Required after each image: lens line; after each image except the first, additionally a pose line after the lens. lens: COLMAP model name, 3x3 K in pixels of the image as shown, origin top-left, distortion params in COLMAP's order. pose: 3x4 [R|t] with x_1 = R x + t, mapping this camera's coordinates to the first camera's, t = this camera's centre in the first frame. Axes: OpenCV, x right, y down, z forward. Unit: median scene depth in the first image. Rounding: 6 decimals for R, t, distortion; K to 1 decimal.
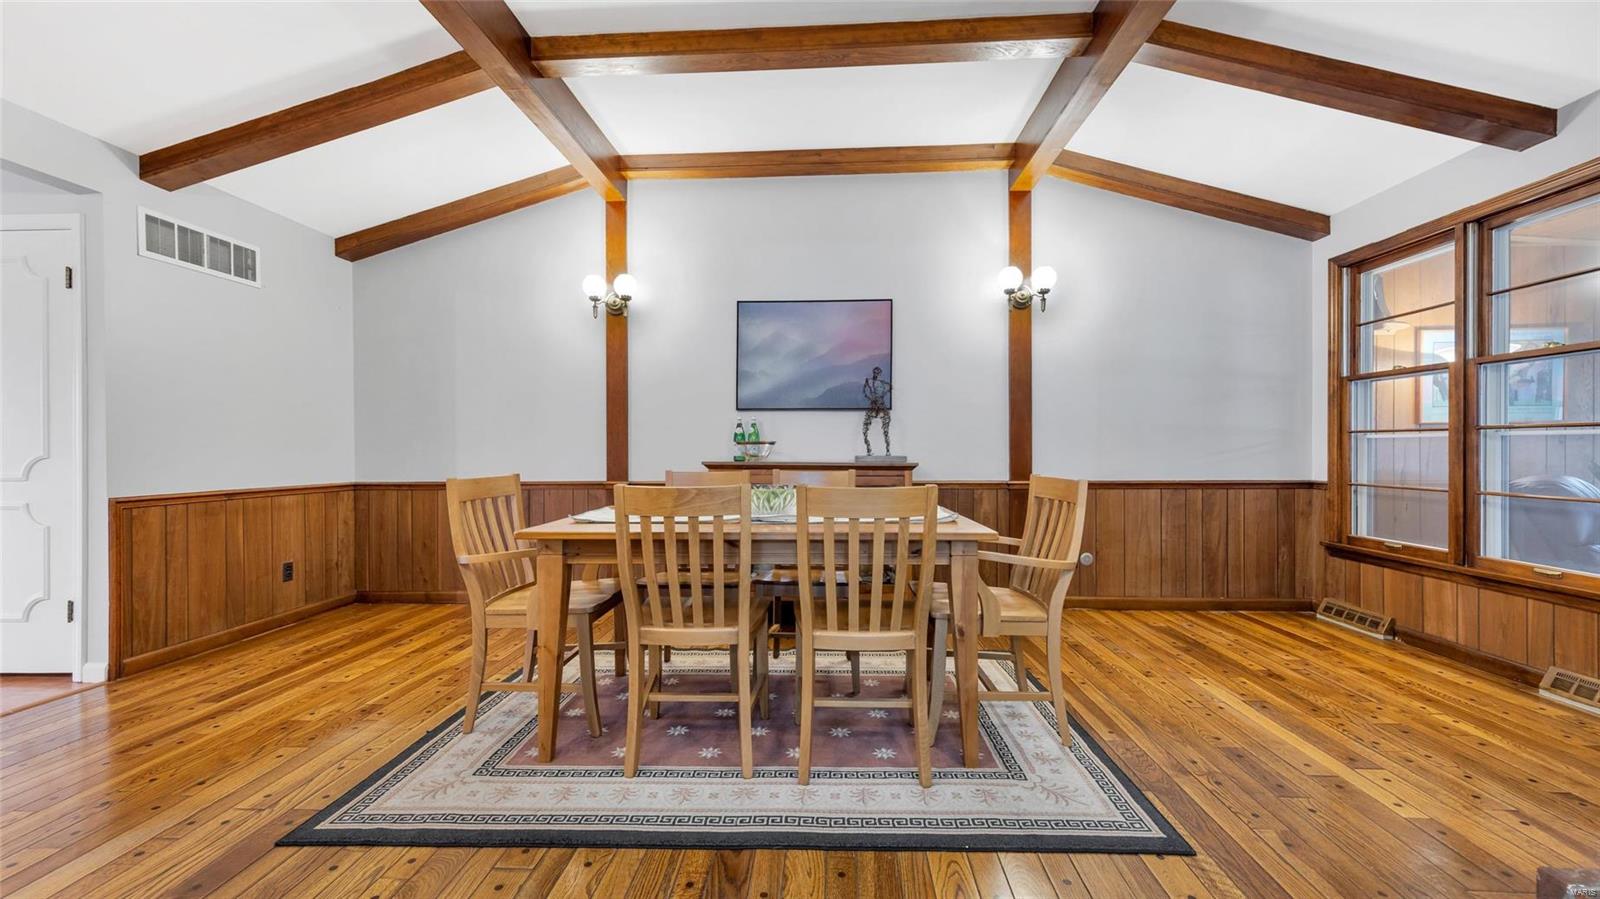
lens RADIAL K [[626.1, 0, 800.0], [0, 626.1, 449.5], [0, 0, 1]] dist [0.006846, -0.000016]
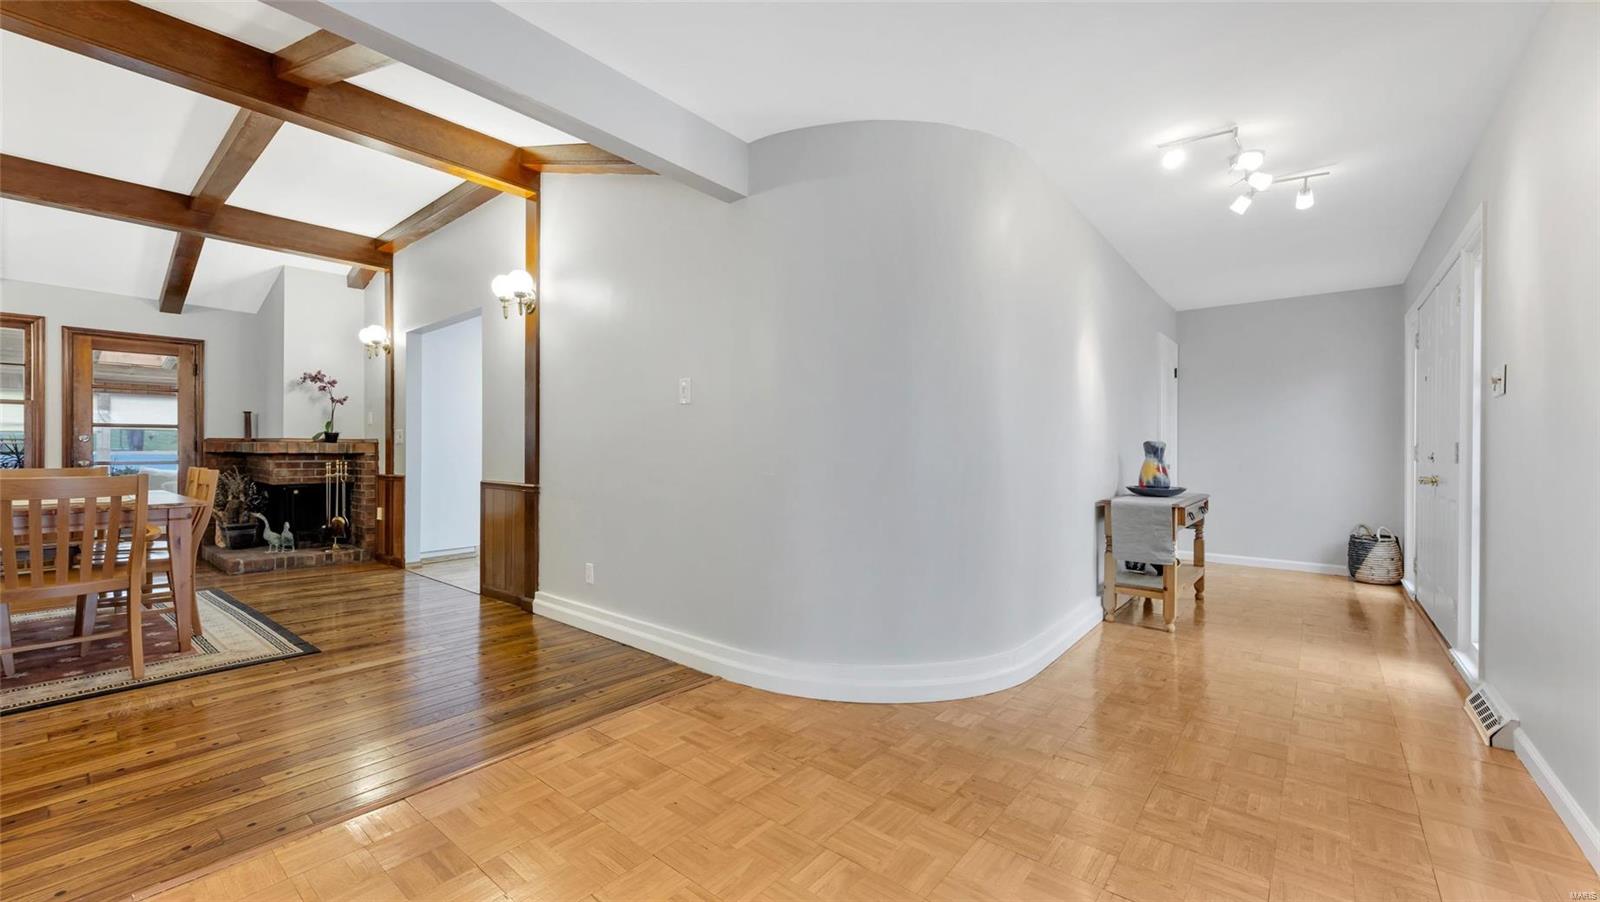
lens RADIAL K [[626.1, 0, 800.0], [0, 626.1, 451.0], [0, 0, 1]] dist [0.006846, -0.000016]
pose [[-0.801571, 0.001295, 0.597899, -1.353139], [0.000291, 0.999998, -0.001776, 0.001707], [-0.597900, -0.001250, -0.801570, 0.709959]]
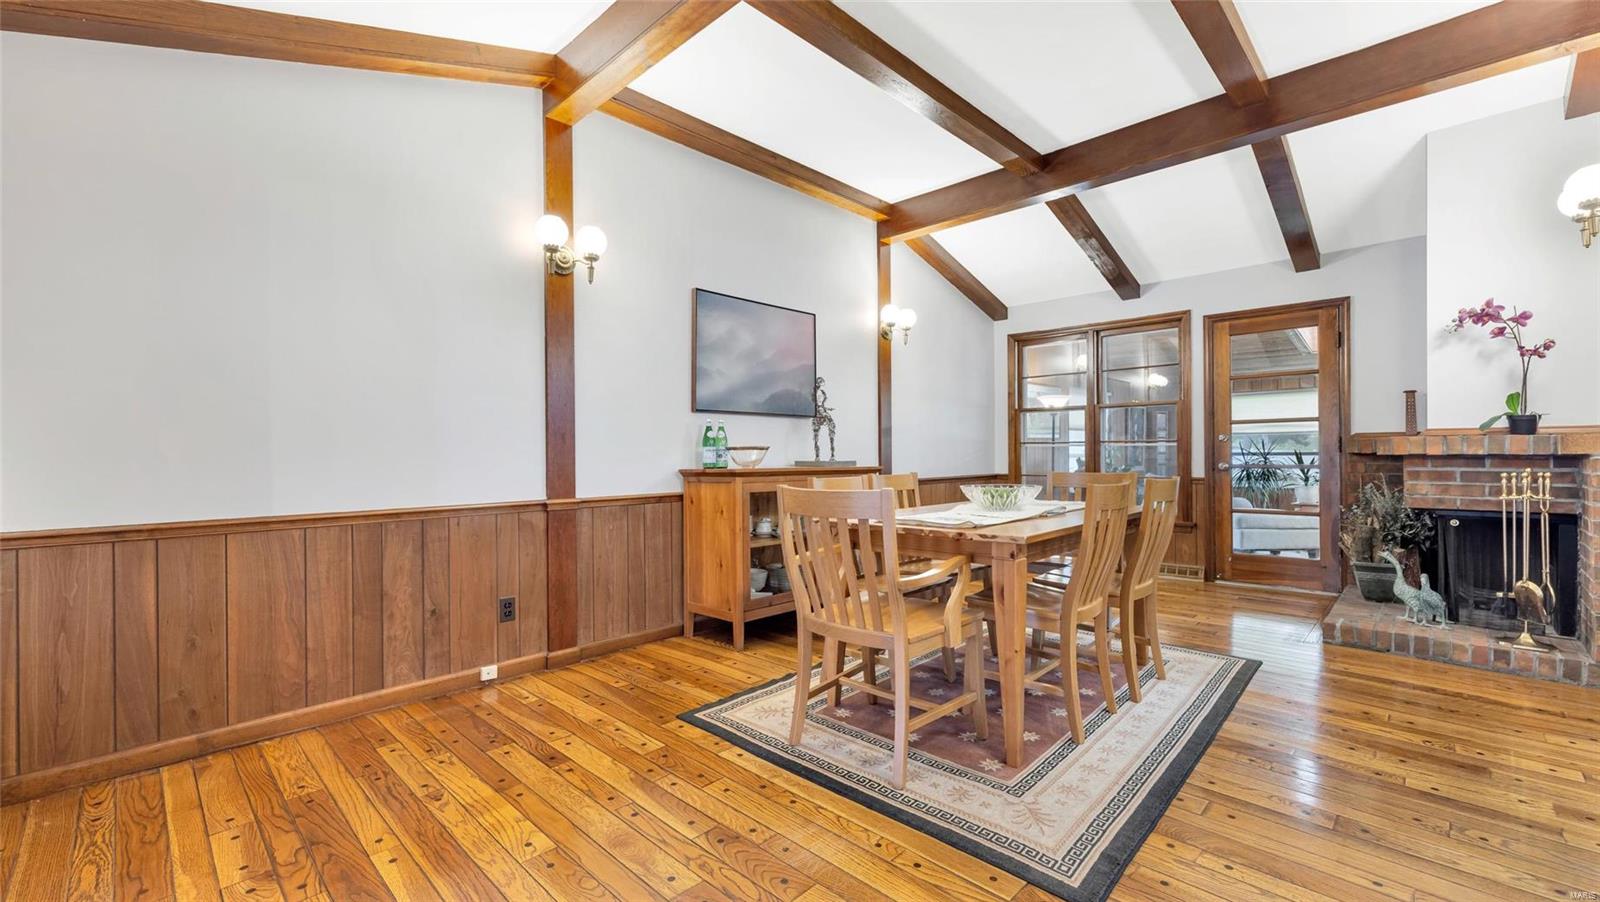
lens RADIAL K [[656.5, 0, 800.0], [0, 656.5, 451.0], [0, 0, 1]] dist [0.008160, -0.000239]
pose [[0.660066, 0.000491, 0.751208, -0.747385], [0.005329, 0.999972, -0.005336, -0.000824], [-0.751189, 0.007525, 0.660044, 0.295574]]
